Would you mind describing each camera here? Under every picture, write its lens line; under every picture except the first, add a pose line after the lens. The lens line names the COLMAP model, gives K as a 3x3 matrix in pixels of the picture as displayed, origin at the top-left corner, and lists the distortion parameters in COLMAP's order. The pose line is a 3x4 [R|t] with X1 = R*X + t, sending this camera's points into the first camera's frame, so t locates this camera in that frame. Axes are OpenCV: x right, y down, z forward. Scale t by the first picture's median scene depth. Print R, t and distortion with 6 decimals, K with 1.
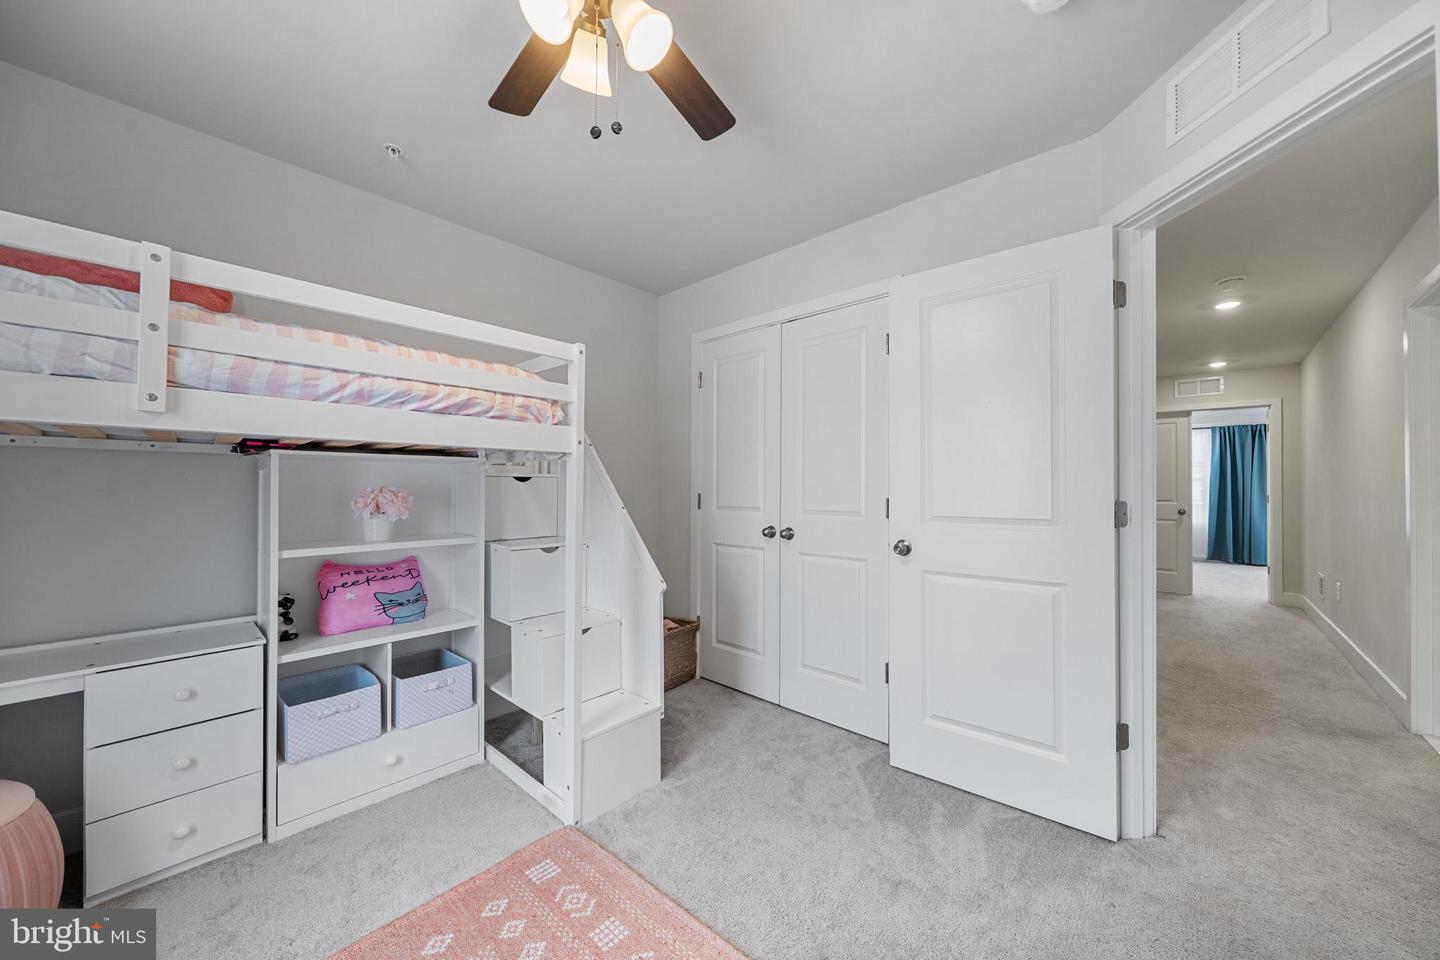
lens RADIAL K [[522.8, 0, 720.8], [0, 522.8, 484.9], [0, 0, 1]] dist [0.002746, -0.001029]
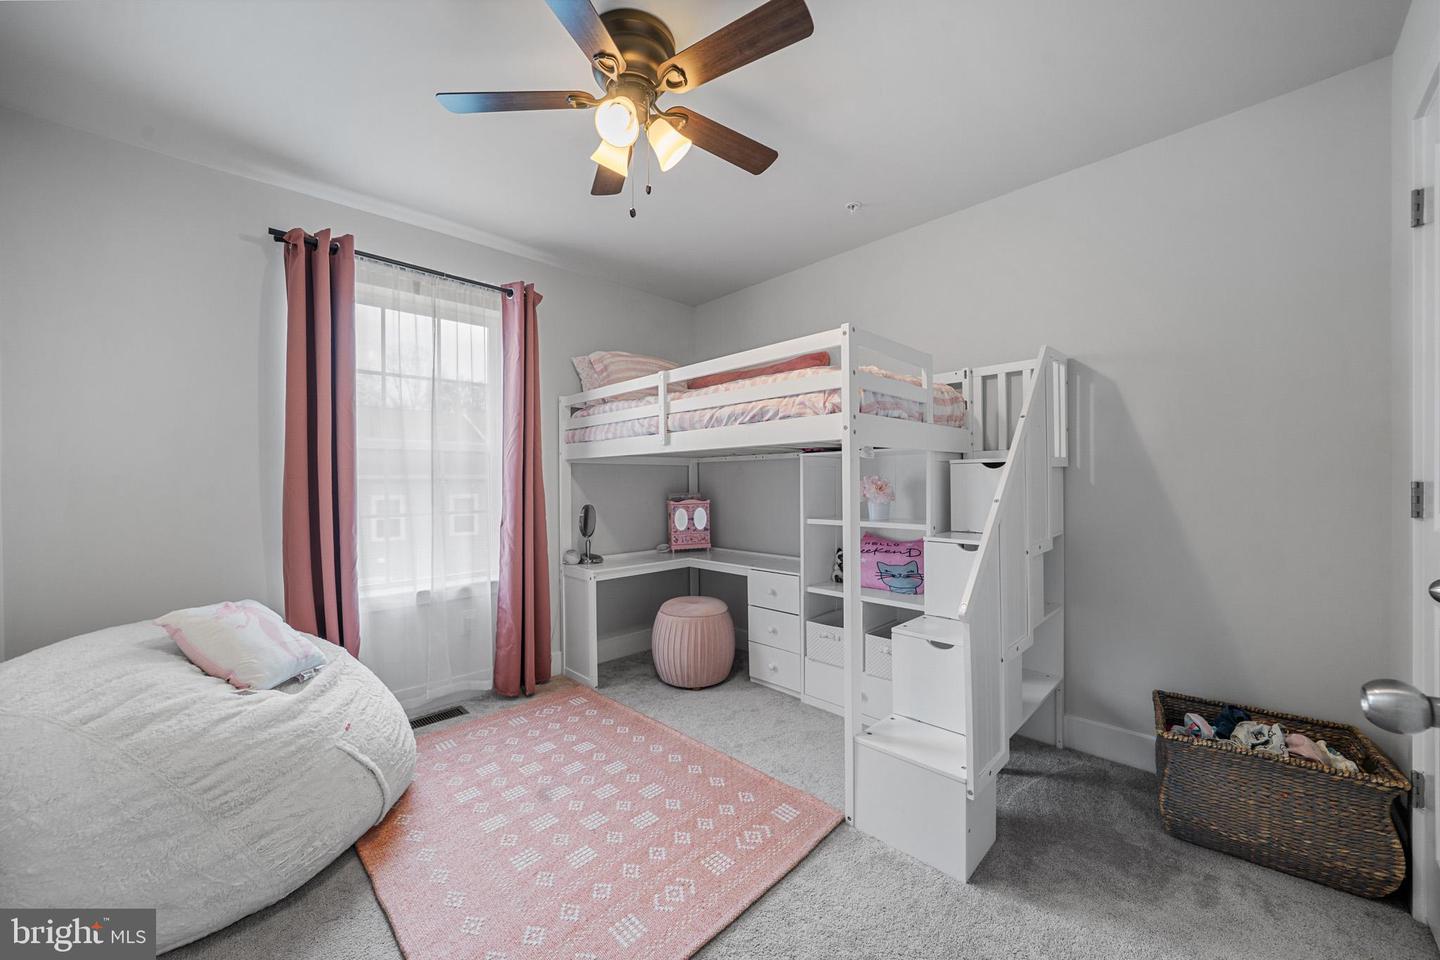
lens RADIAL K [[536.3, 0, 730.7], [0, 536.3, 487.4], [0, 0, 1]] dist [-0.002170, -0.000587]
pose [[-0.062021, 0.008263, -0.998041, 0.822919], [0.014765, 0.999864, 0.007361, 0.020949], [0.997966, -0.014279, -0.062135, 0.961947]]
